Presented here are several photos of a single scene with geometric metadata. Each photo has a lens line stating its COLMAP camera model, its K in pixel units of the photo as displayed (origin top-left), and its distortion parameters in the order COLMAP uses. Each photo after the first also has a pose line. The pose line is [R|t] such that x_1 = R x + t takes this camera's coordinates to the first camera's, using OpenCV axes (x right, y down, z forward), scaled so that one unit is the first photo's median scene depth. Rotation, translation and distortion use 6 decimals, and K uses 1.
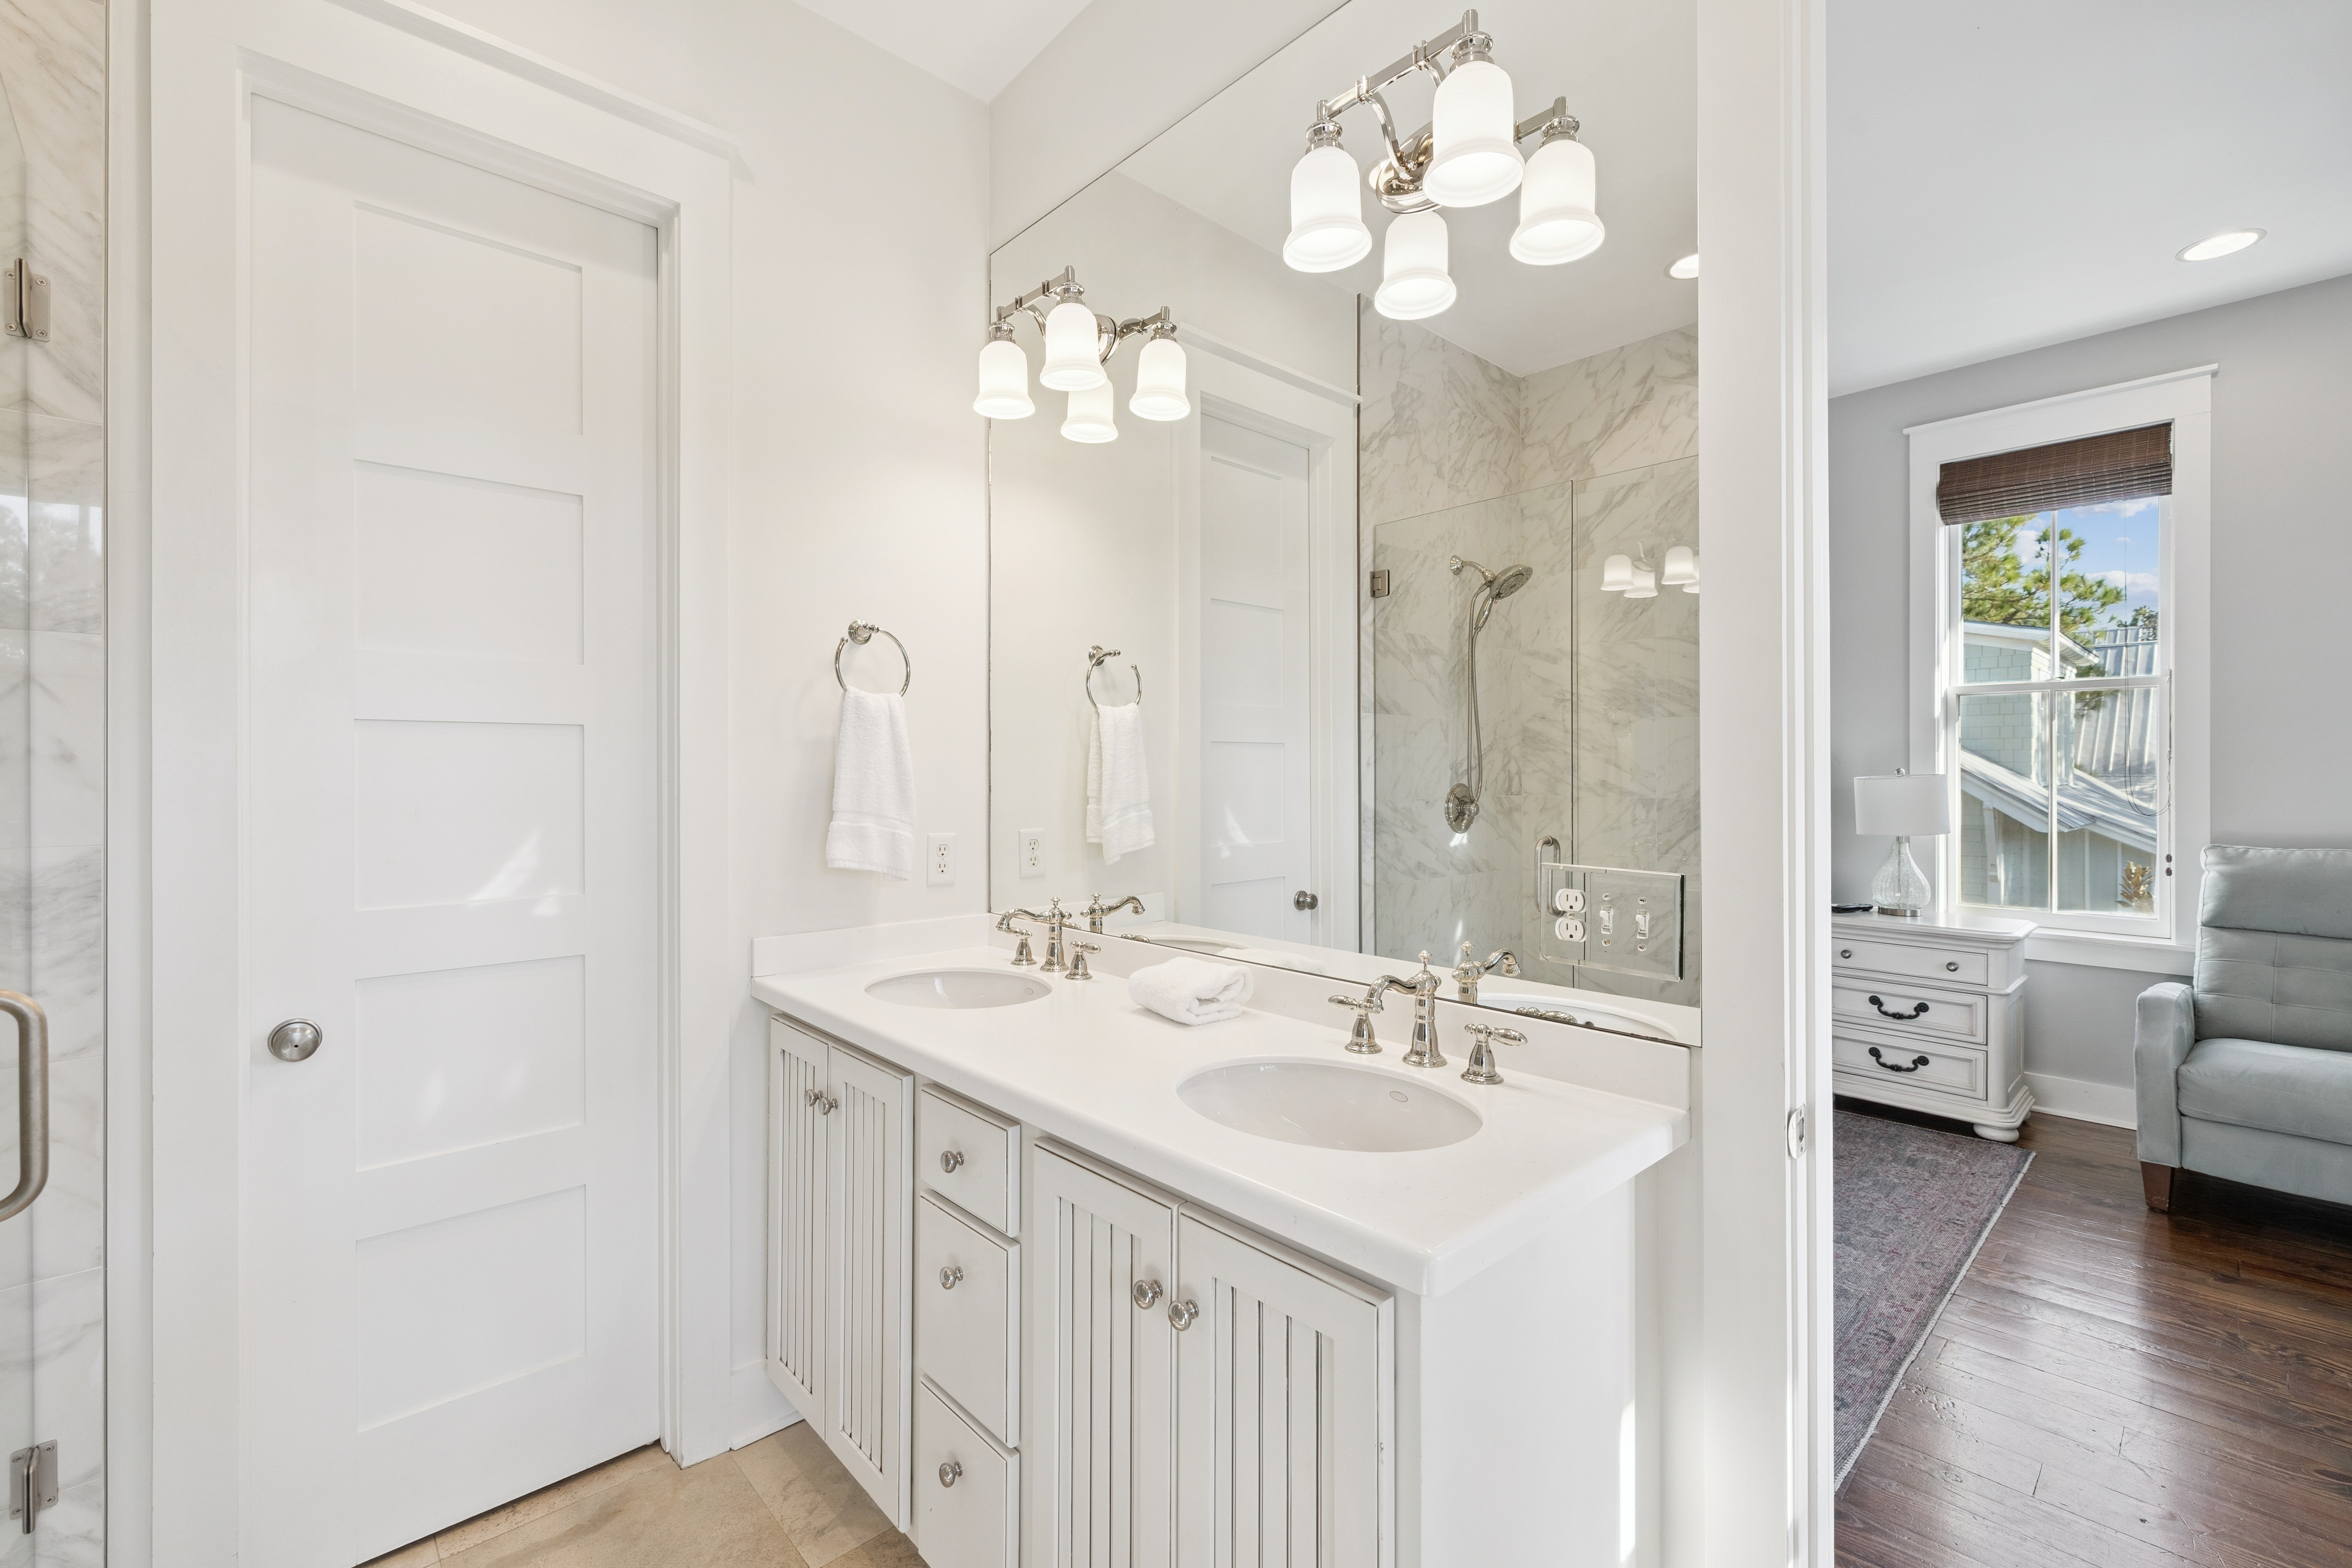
lens RADIAL K [[992.2, 0, 1170.1], [0, 992.2, 772.3], [0, 0, 1]] dist [0.000411, 0.000029]
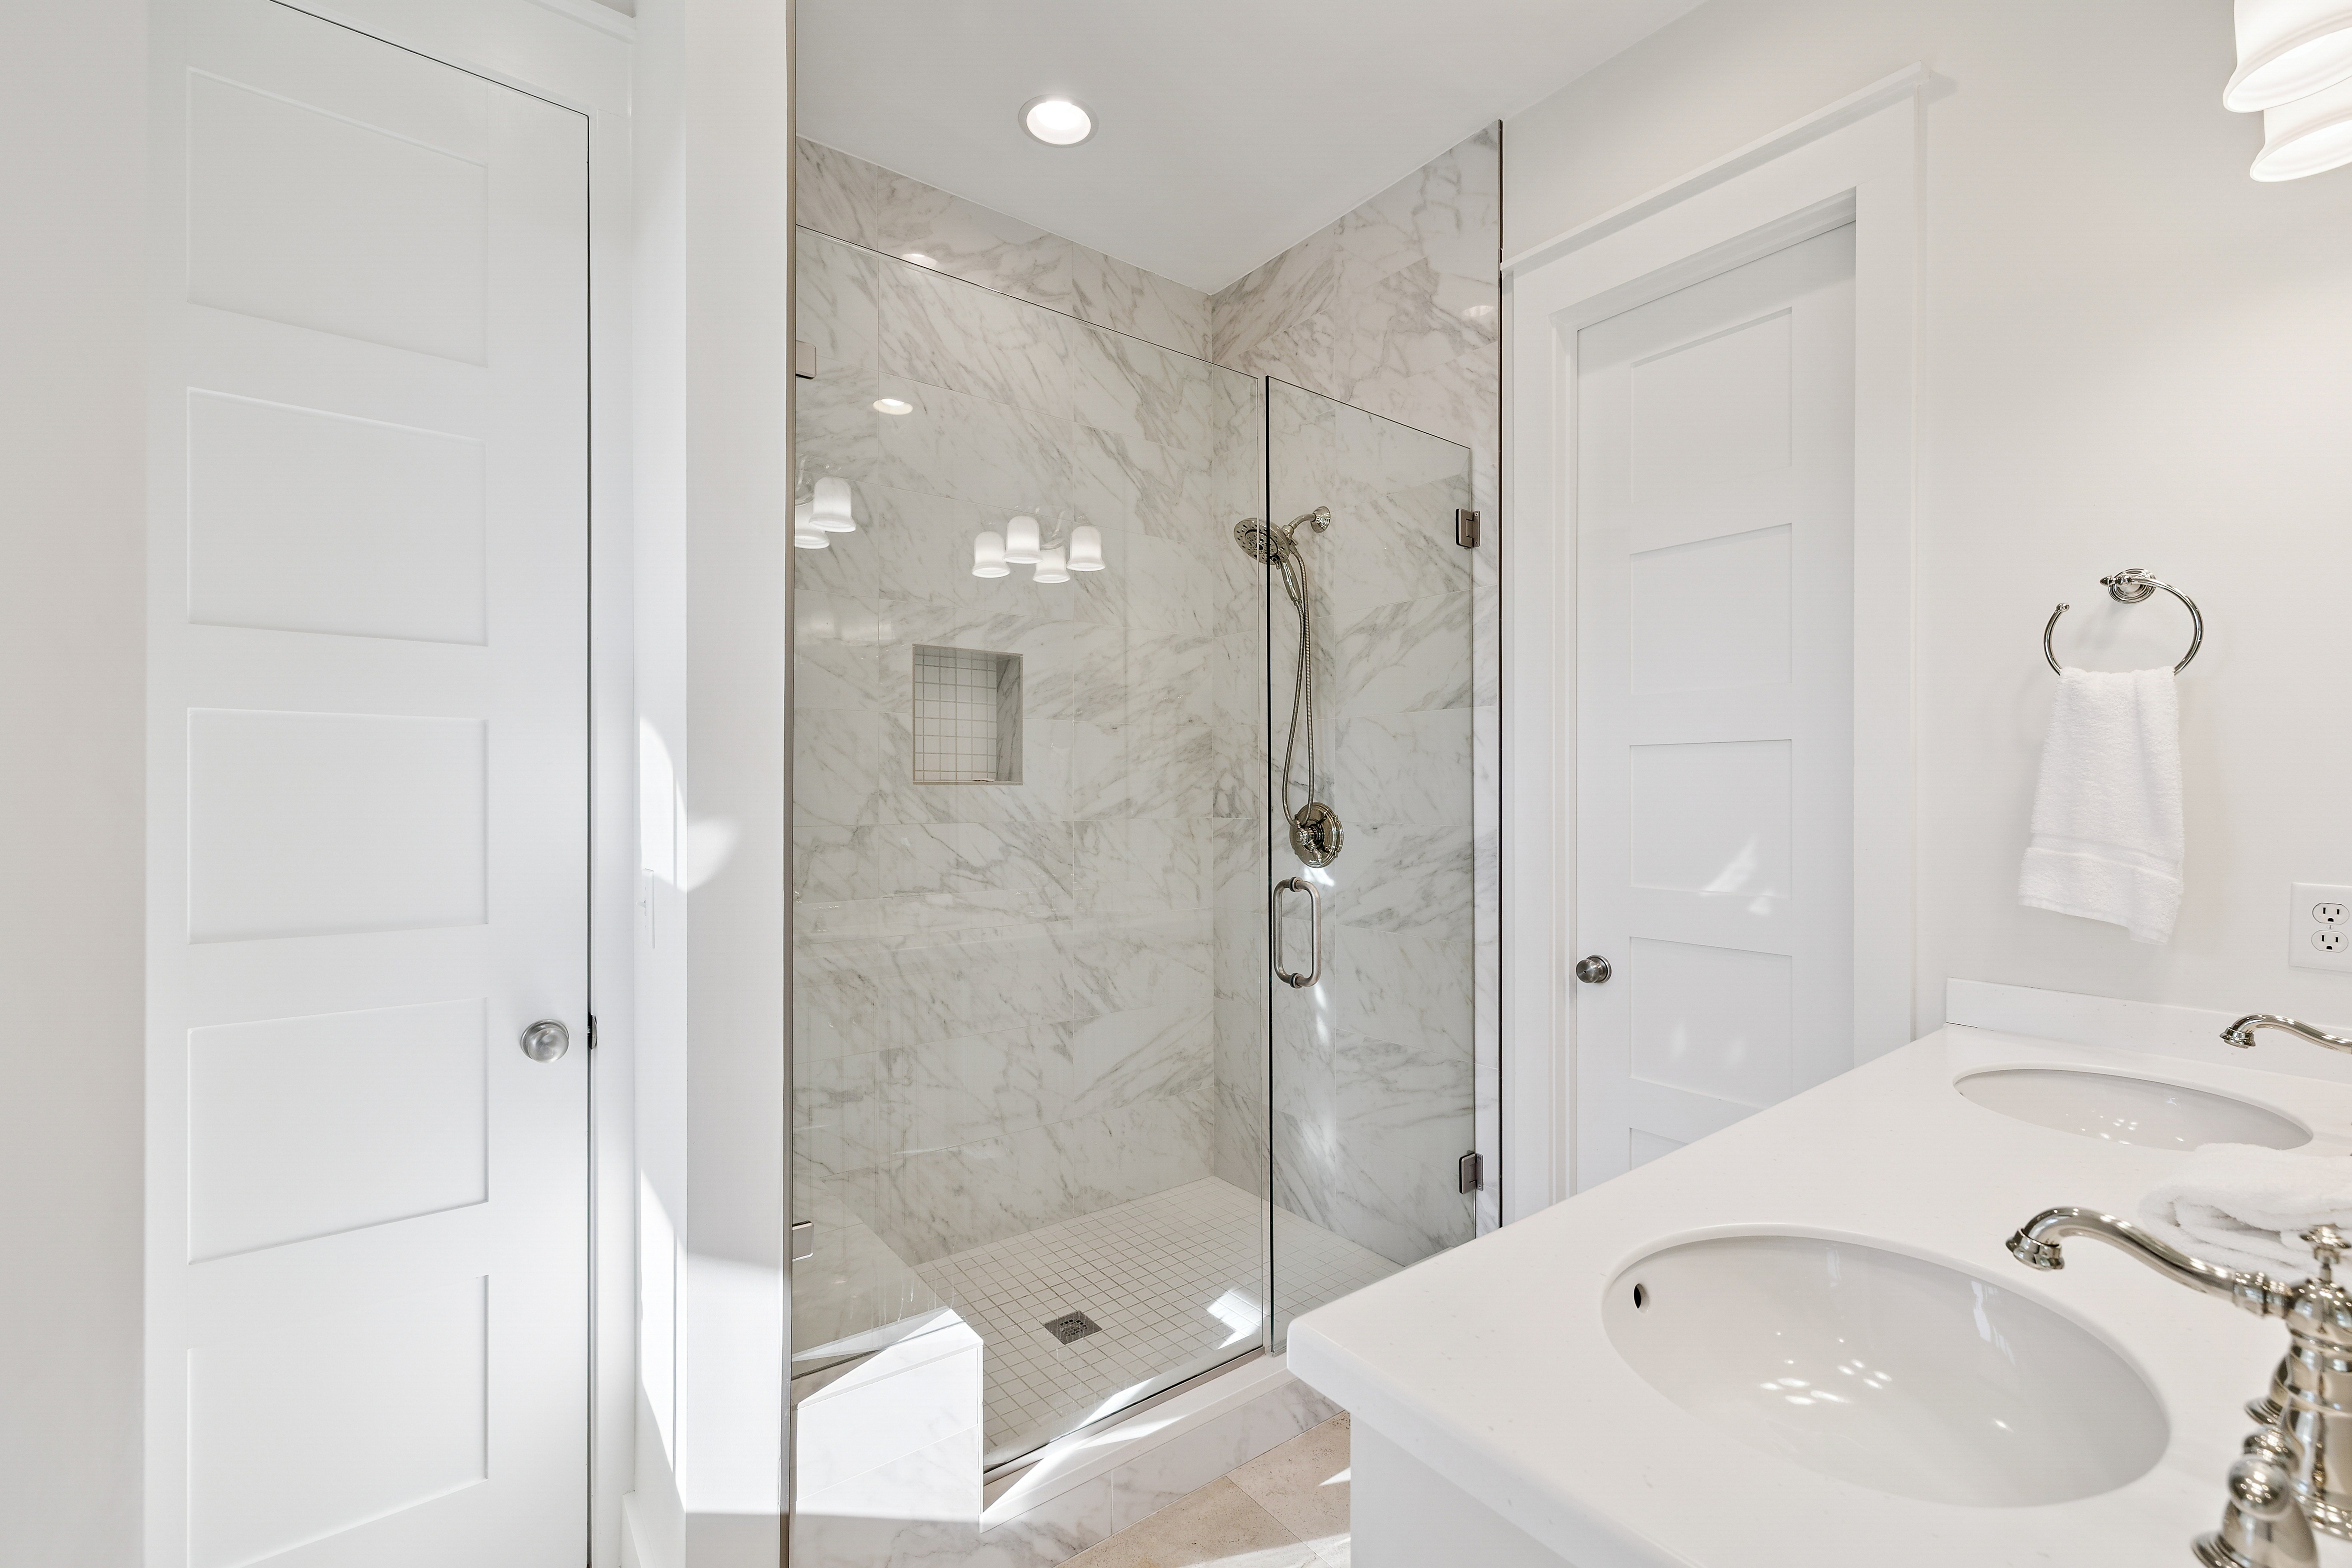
lens RADIAL K [[983.1, 0, 1180.0], [0, 983.1, 788.6], [0, 0, 1]] dist [-0.000121, 0.000054]
pose [[-0.083206, 0.002745, -0.996529, 0.514642], [0.000422, 0.999996, 0.002719, 0.001873], [0.996532, -0.000194, -0.083207, 0.443711]]
